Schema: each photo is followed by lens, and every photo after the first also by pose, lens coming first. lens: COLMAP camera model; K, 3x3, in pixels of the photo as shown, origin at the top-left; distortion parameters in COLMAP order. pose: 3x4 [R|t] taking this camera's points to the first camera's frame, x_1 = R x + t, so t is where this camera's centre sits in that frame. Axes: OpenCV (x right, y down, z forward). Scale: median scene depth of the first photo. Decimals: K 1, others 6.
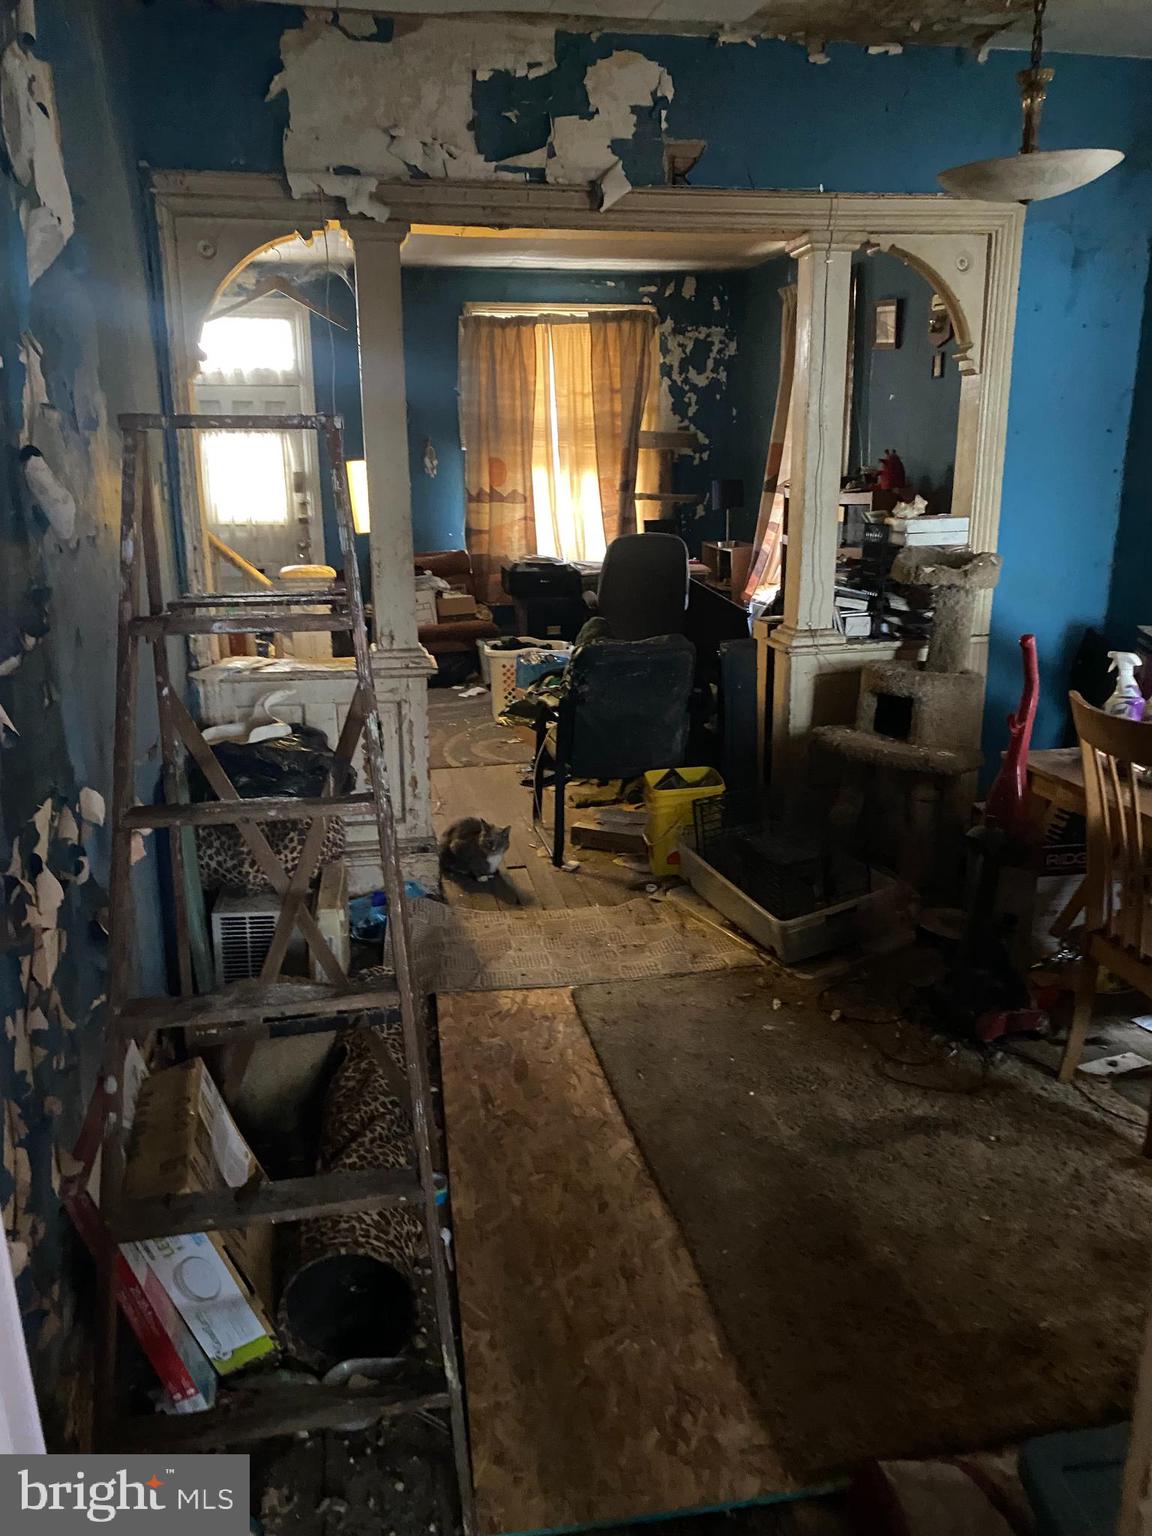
lens RADIAL K [[1163.6, 0, 576.0], [0, 1163.6, 768.0], [0, 0, 1]] dist [0.005143, 0.000695]
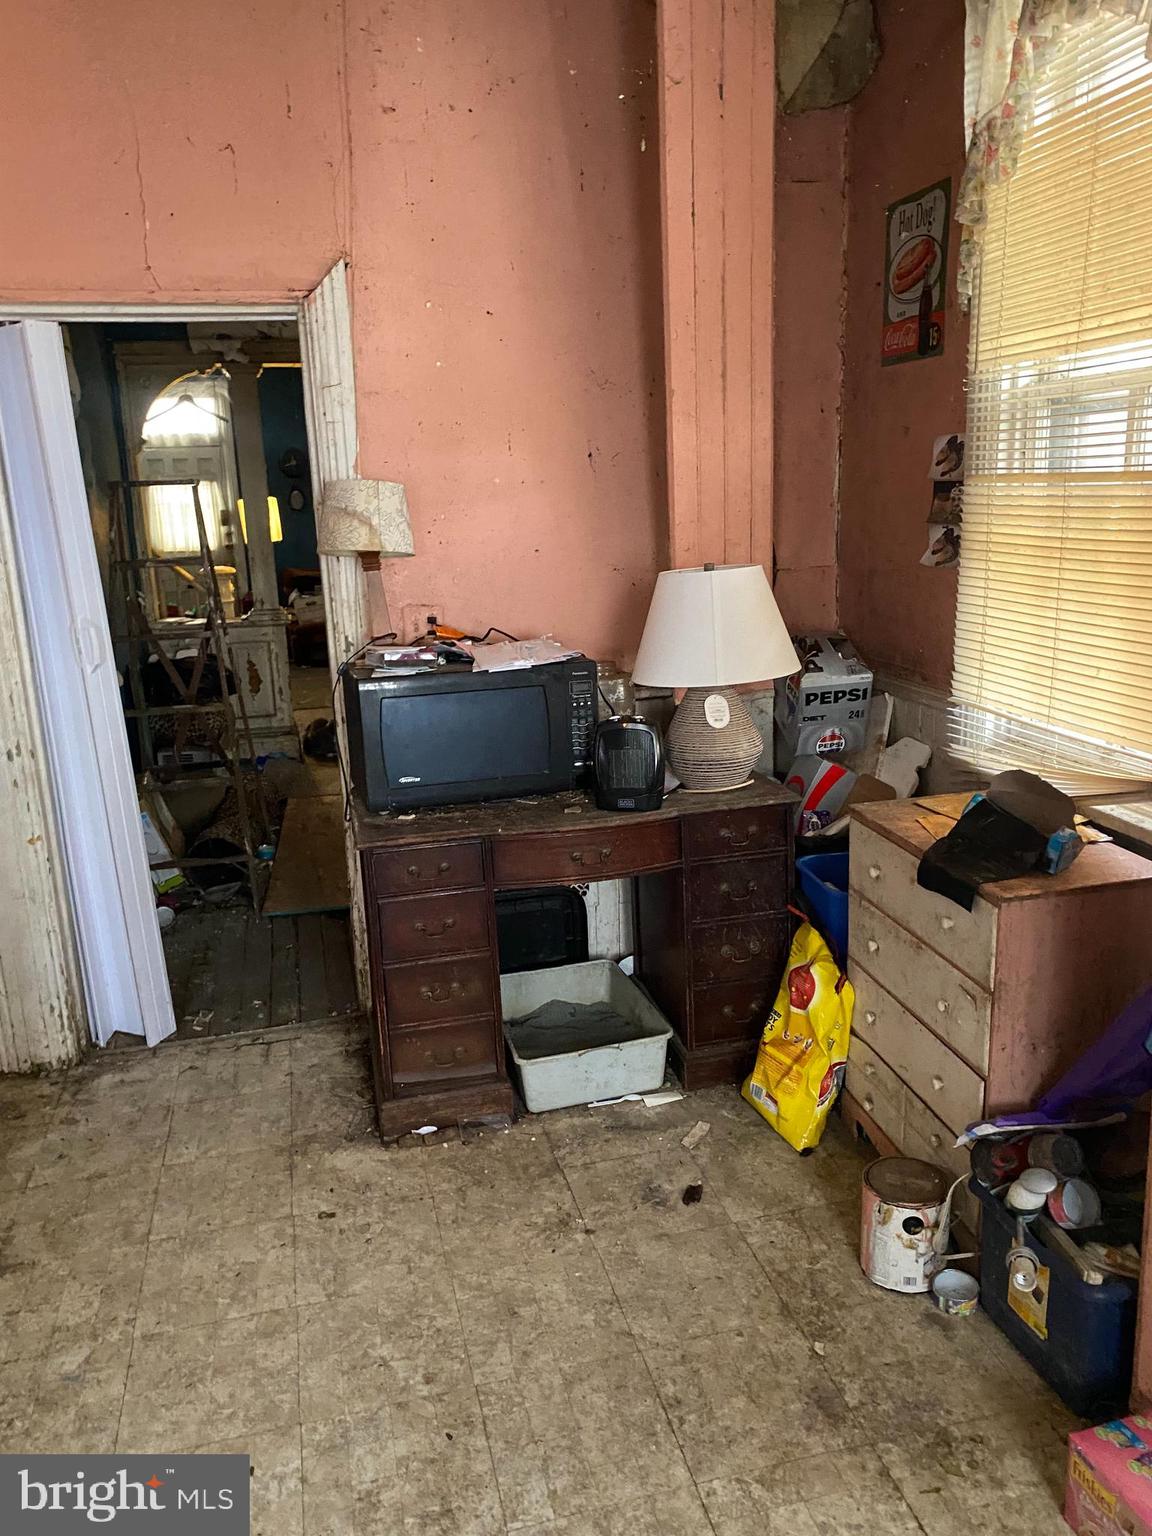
lens RADIAL K [[1182.6, 0, 576.0], [0, 1182.6, 768.0], [0, 0, 1]] dist [-0.009121, -0.002296]
pose [[0.998968, -0.039169, 0.023011, 0.245633], [0.039842, 0.998768, -0.029570, 0.194828], [-0.021824, 0.030457, 0.999298, -0.708007]]
